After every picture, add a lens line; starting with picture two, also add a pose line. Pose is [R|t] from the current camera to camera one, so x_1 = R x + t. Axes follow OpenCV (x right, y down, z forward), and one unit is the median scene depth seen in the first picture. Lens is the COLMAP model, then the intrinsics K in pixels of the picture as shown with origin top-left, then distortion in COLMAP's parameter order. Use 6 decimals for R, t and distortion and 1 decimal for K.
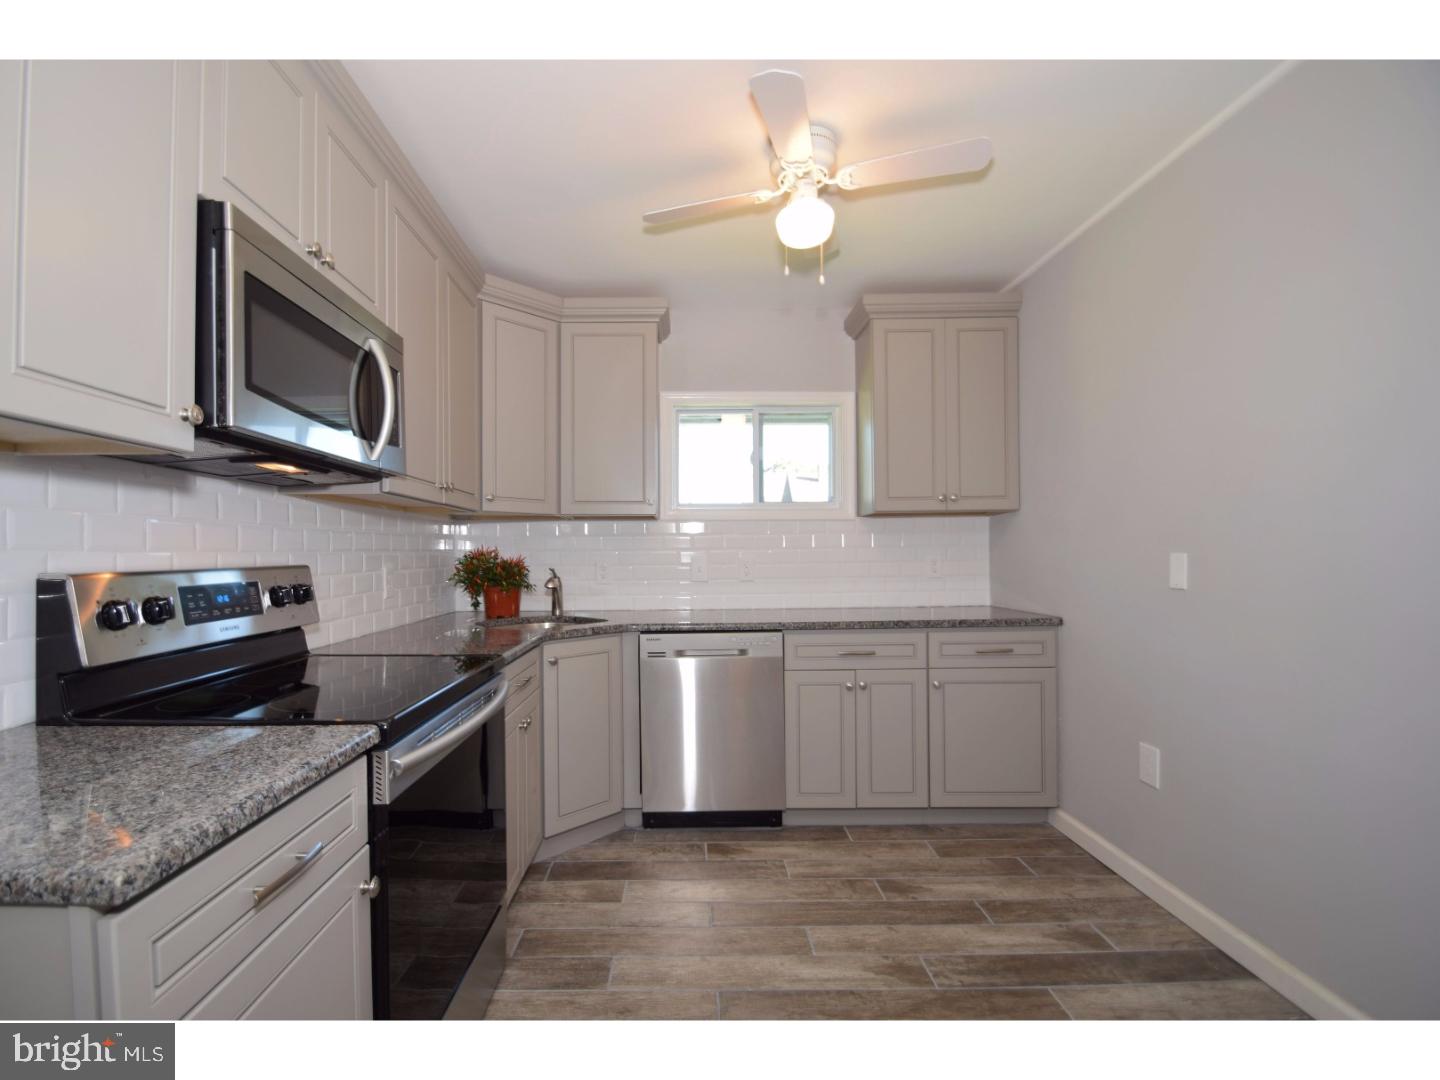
lens RADIAL K [[641.0, 0, 678.4], [0, 641.0, 555.4], [0, 0, 1]] dist [-0.012044, -0.000302]
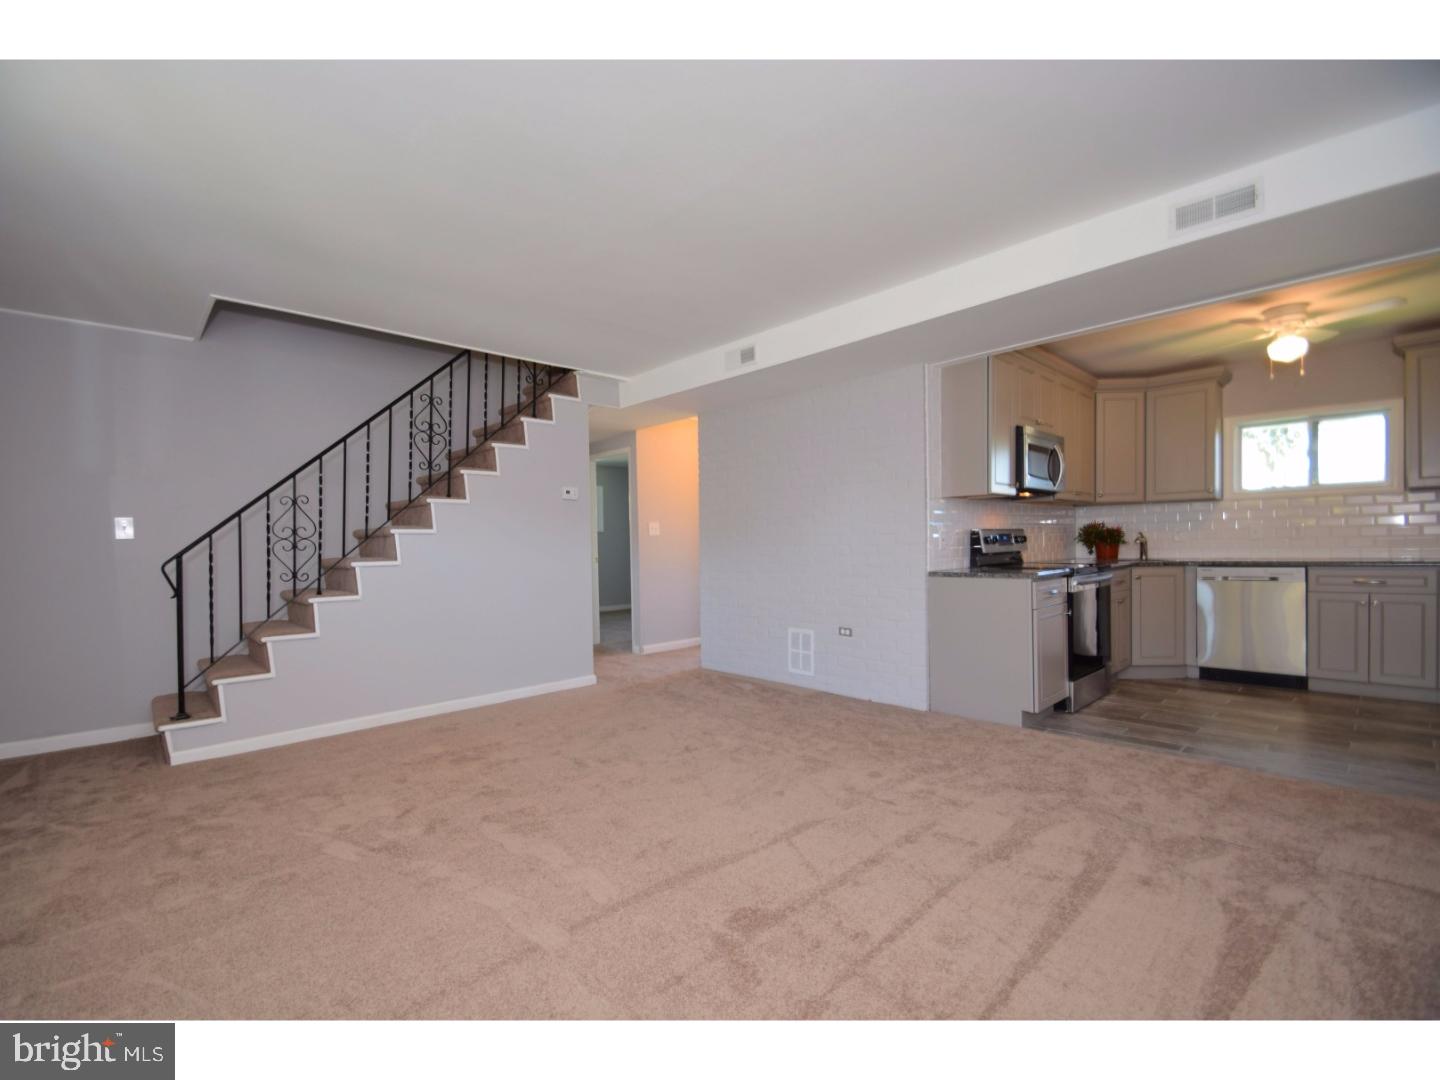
lens RADIAL K [[641.0, 0, 678.4], [0, 641.0, 555.4], [0, 0, 1]] dist [-0.012044, -0.000302]
pose [[0.660812, 0.010645, -0.750476, 0.284788], [0.009189, 0.999710, 0.022272, 0.035034], [0.750495, -0.021614, 0.660522, -1.133636]]
